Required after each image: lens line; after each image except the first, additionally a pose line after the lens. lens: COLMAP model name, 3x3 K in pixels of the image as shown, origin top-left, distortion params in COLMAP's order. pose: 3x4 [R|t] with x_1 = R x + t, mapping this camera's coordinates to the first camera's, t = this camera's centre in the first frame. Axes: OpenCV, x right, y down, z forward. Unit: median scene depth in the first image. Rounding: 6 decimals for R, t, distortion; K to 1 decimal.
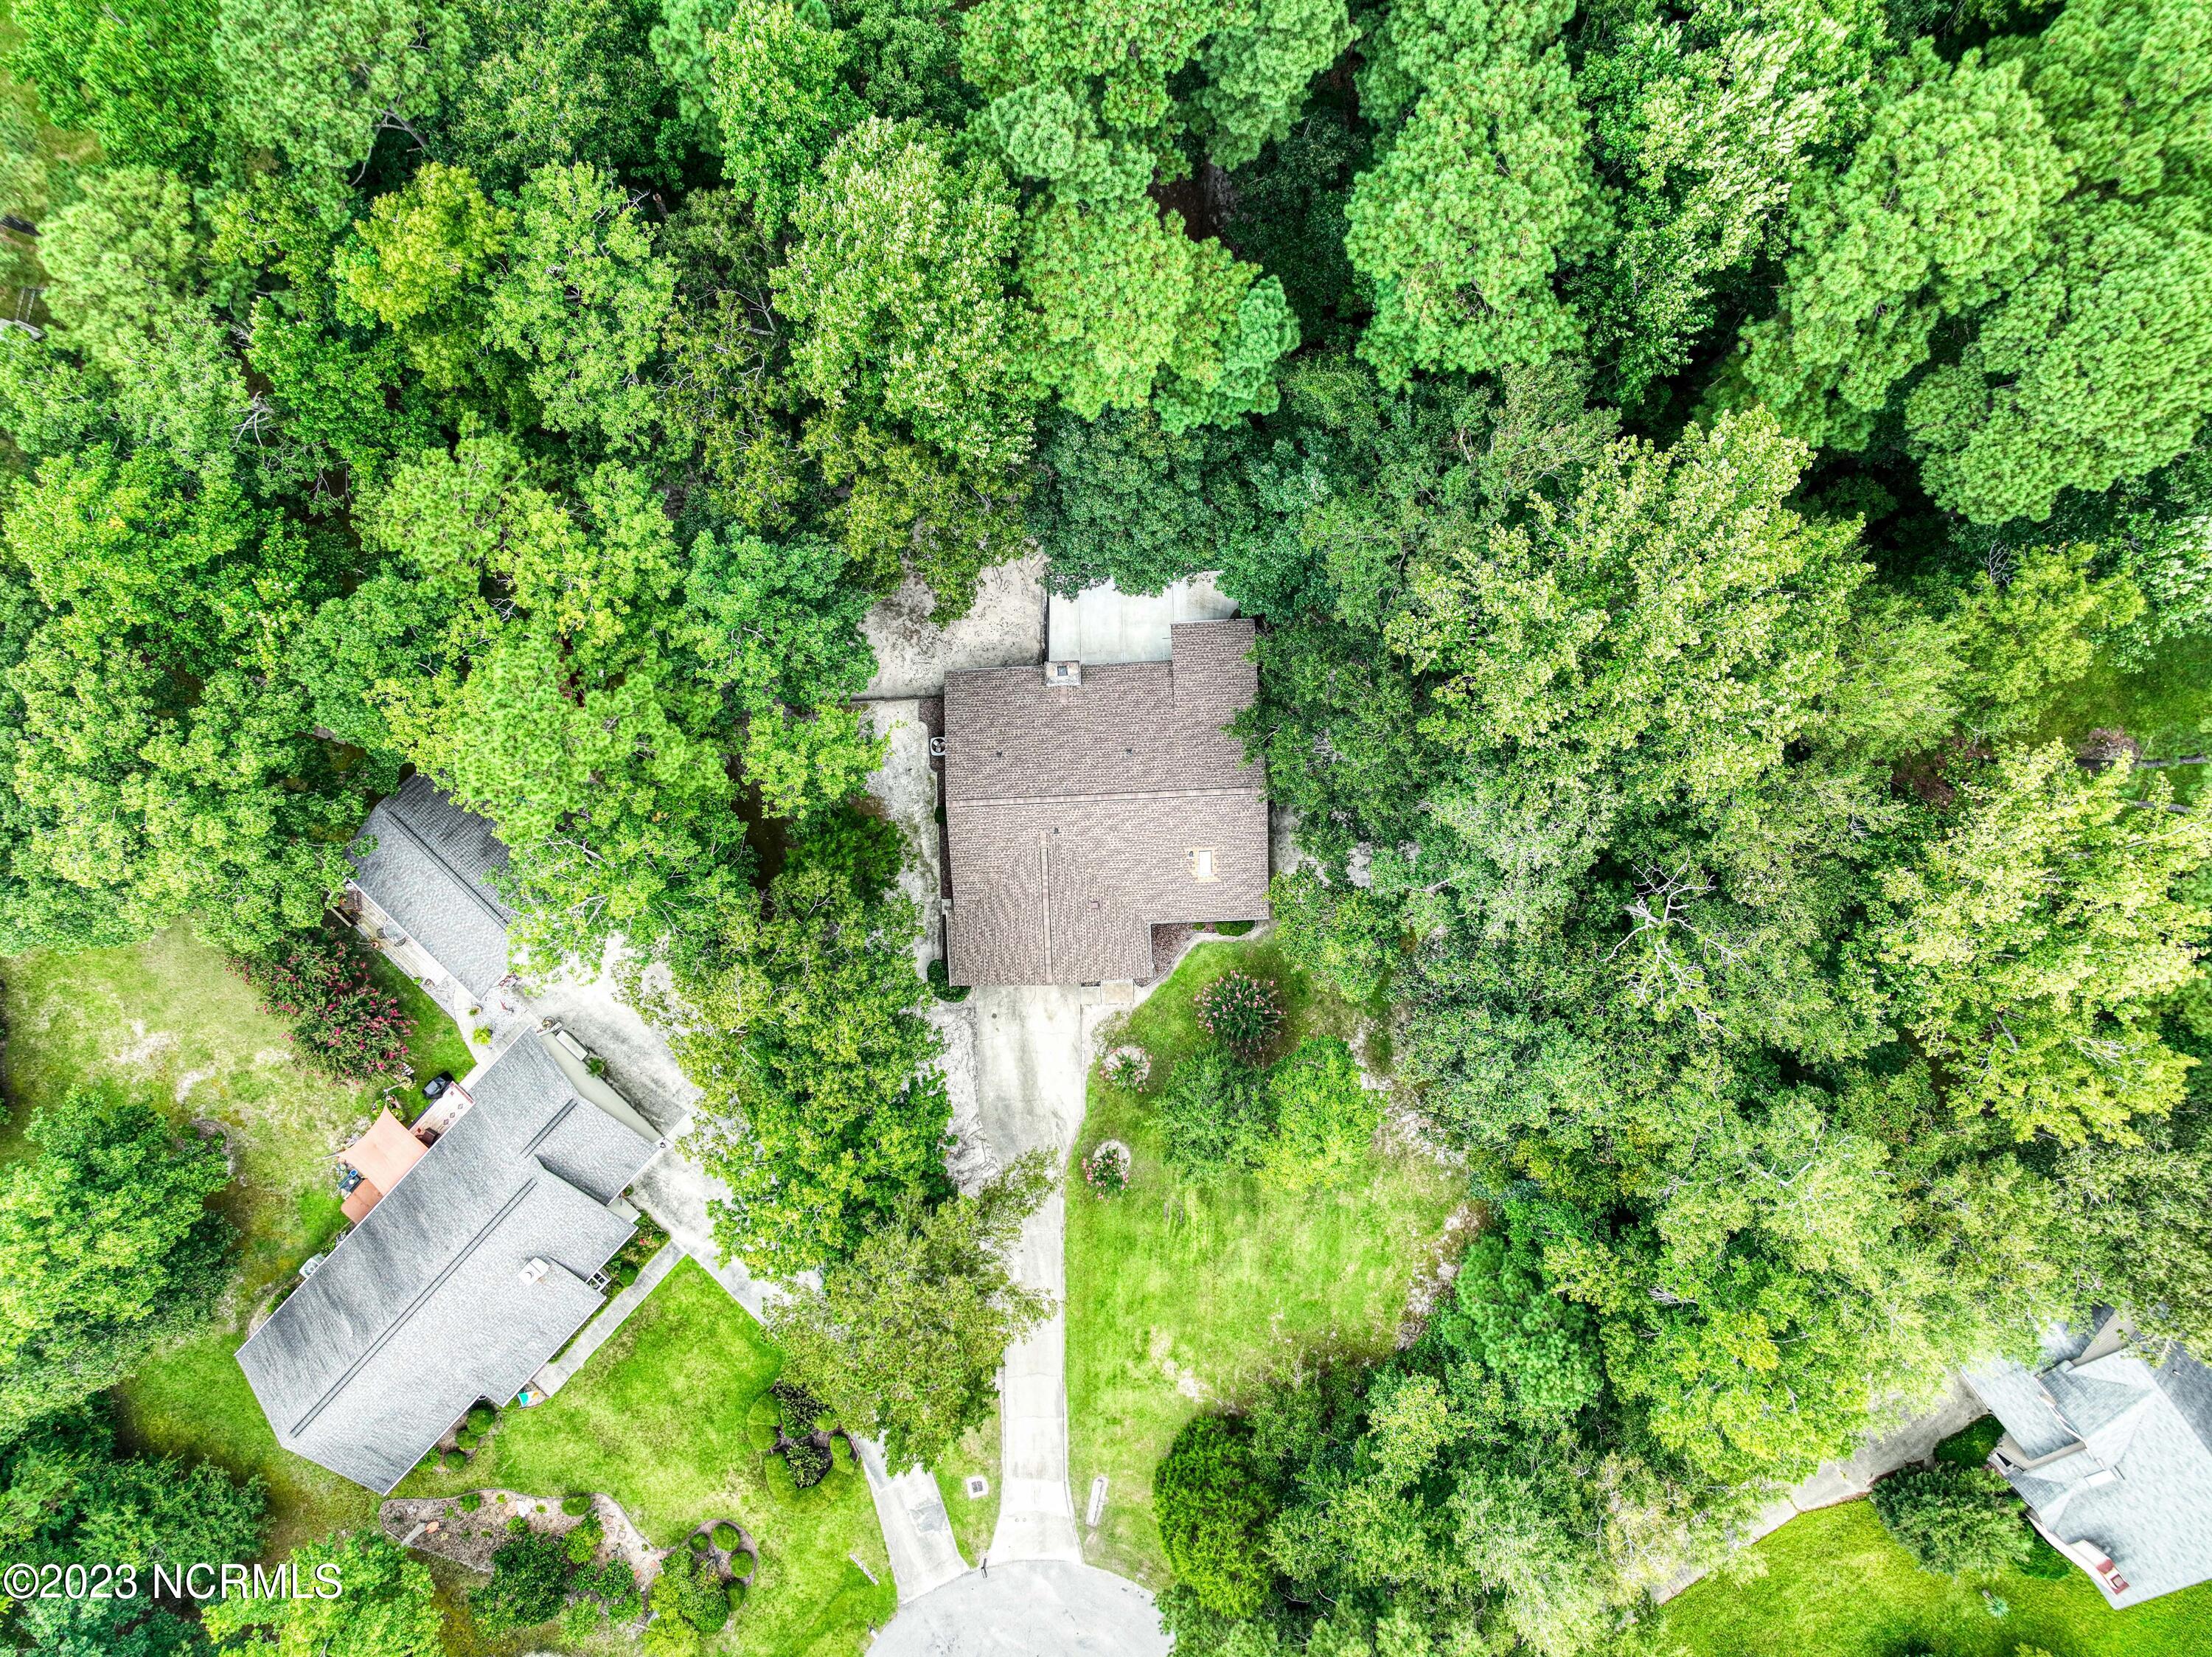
lens RADIAL K [[1552.2, 0, 1142.4], [0, 1552.2, 863.6], [0, 0, 1]] dist [-0.059772, 0.001262]
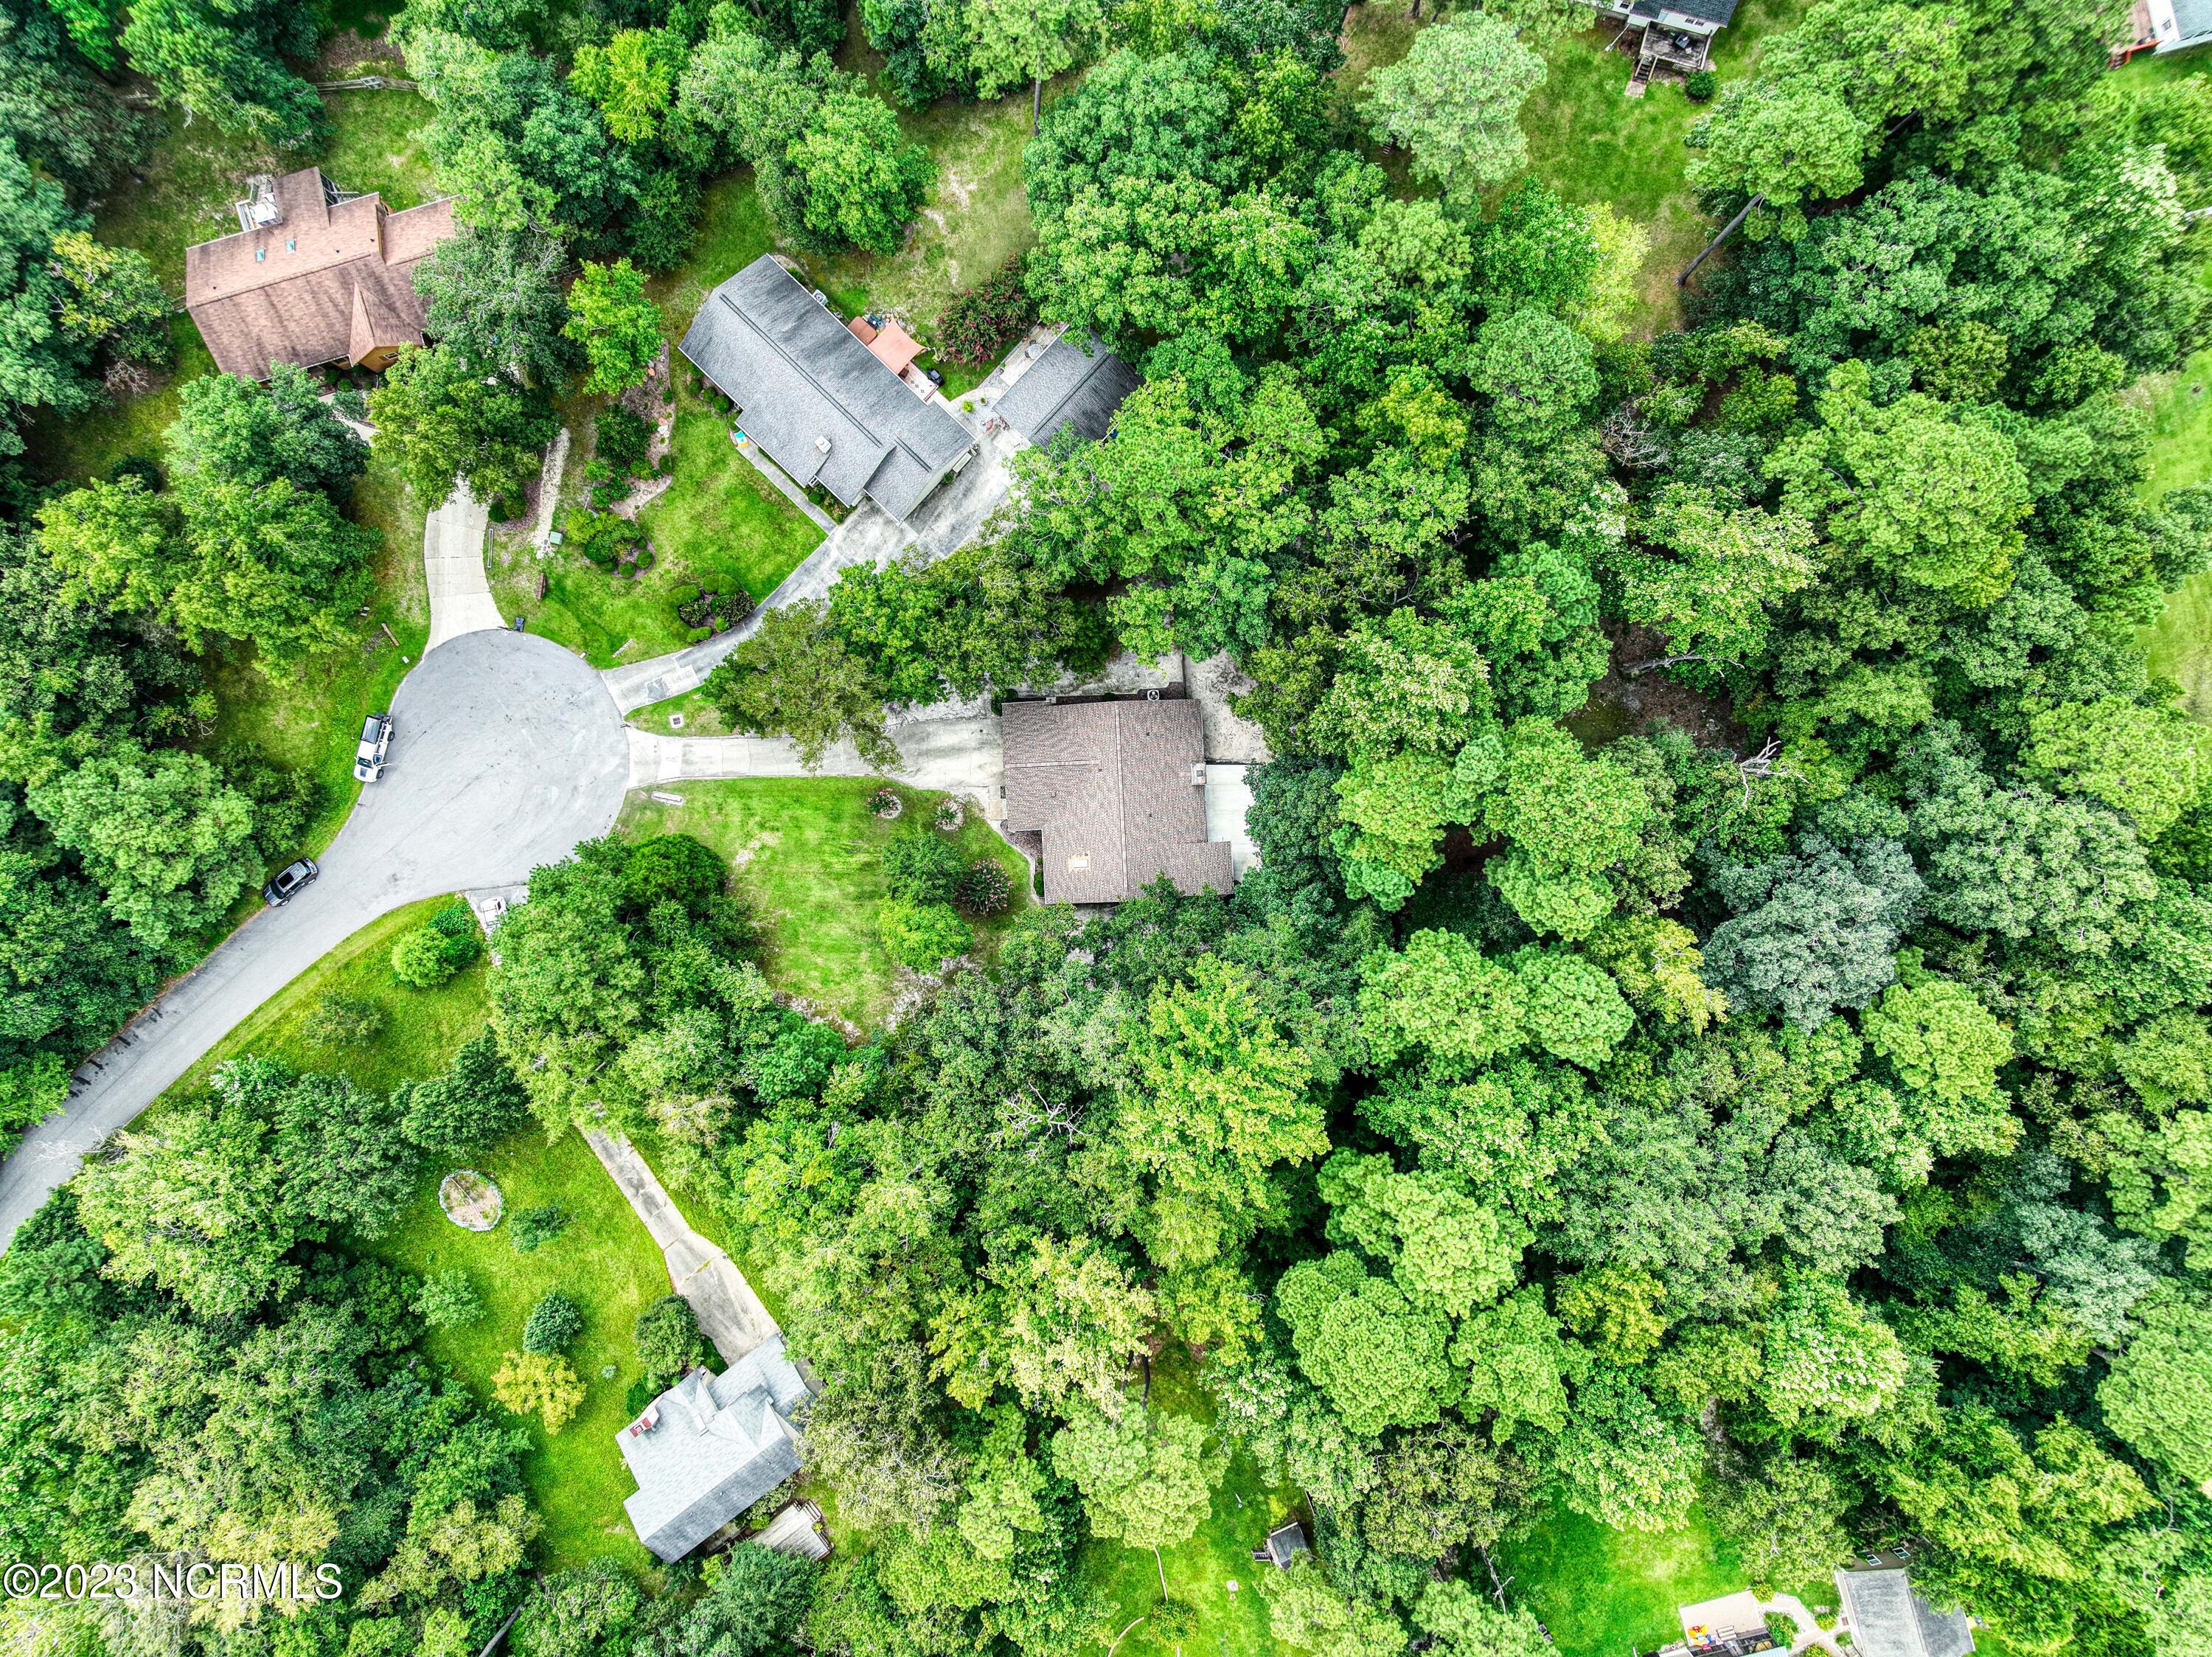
lens RADIAL K [[1552.2, 0, 1142.4], [0, 1552.2, 863.6], [0, 0, 1]] dist [-0.059772, 0.001262]
pose [[0.007362, 0.999949, 0.006869, 0.036417], [-0.998687, 0.007700, -0.050639, 0.020445], [-0.050689, -0.006488, 0.998693, -0.725971]]
